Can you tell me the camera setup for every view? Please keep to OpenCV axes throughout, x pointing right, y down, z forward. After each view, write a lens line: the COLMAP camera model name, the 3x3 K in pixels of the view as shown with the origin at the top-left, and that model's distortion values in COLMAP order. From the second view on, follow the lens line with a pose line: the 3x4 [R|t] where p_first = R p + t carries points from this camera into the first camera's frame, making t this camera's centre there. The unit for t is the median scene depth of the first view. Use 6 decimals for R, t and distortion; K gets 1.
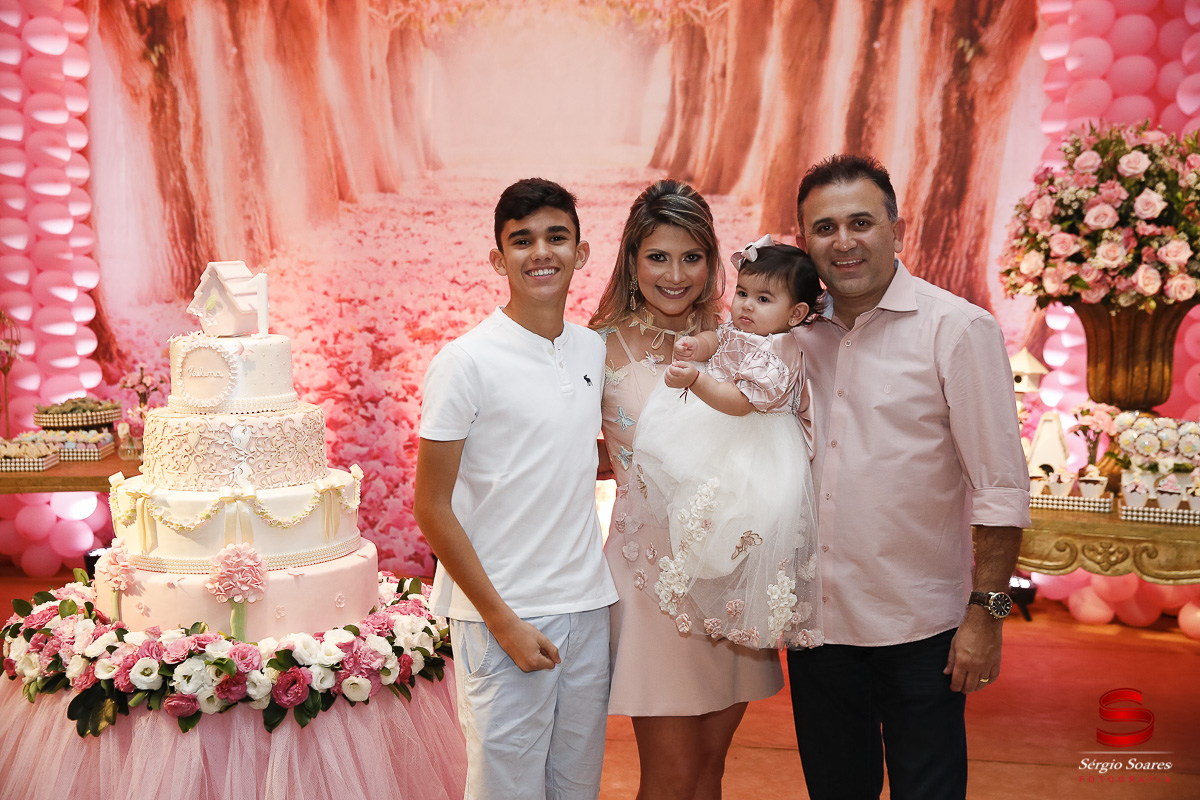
lens RADIAL K [[1371.2, 0, 596.9], [0, 1371.2, 403.6], [0, 0, 1]] dist [0.019767, 0.126920]
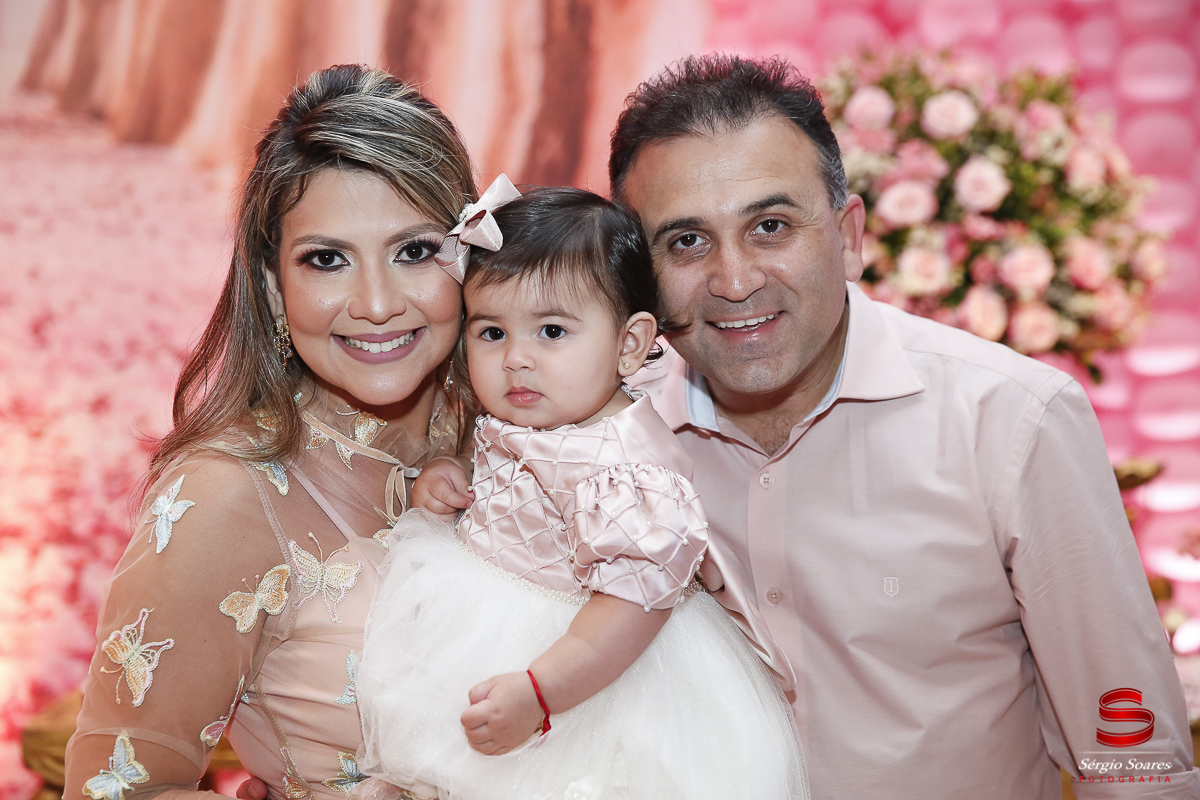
lens RADIAL K [[2073.2, 0, 600.0], [0, 2073.2, 400.0], [0, 0, 1]] dist [0.200211, -0.094191]
pose [[0.936112, -0.004047, 0.351680, -0.040165], [0.019495, 0.998994, -0.040396, -0.014614], [-0.351162, 0.044671, 0.935248, 0.161488]]
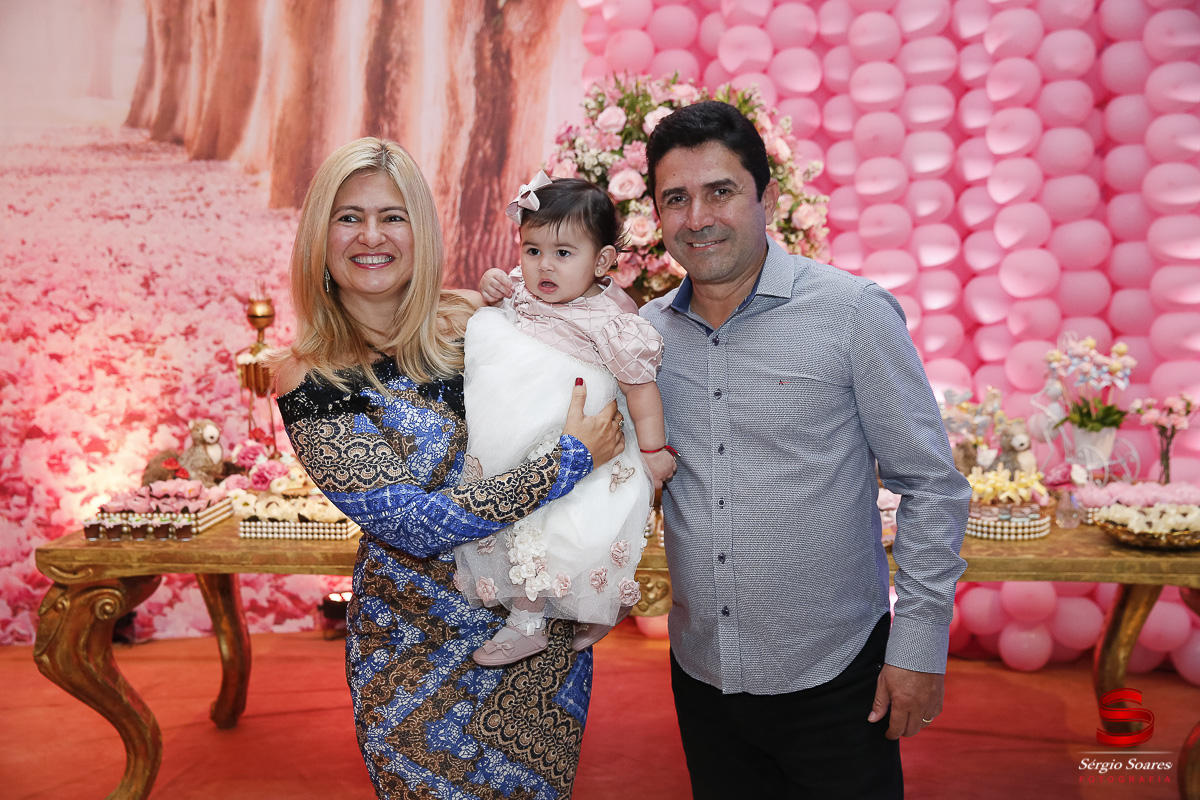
lens RADIAL K [[1403.0, 0, 598.4], [0, 1403.0, 401.9], [0, 0, 1]] dist [0.017701, 0.162269]
pose [[0.962346, -0.048519, 0.267463, 0.077463], [0.044391, 0.998784, 0.021463, -0.015287], [-0.268179, -0.008781, 0.963329, 0.122335]]
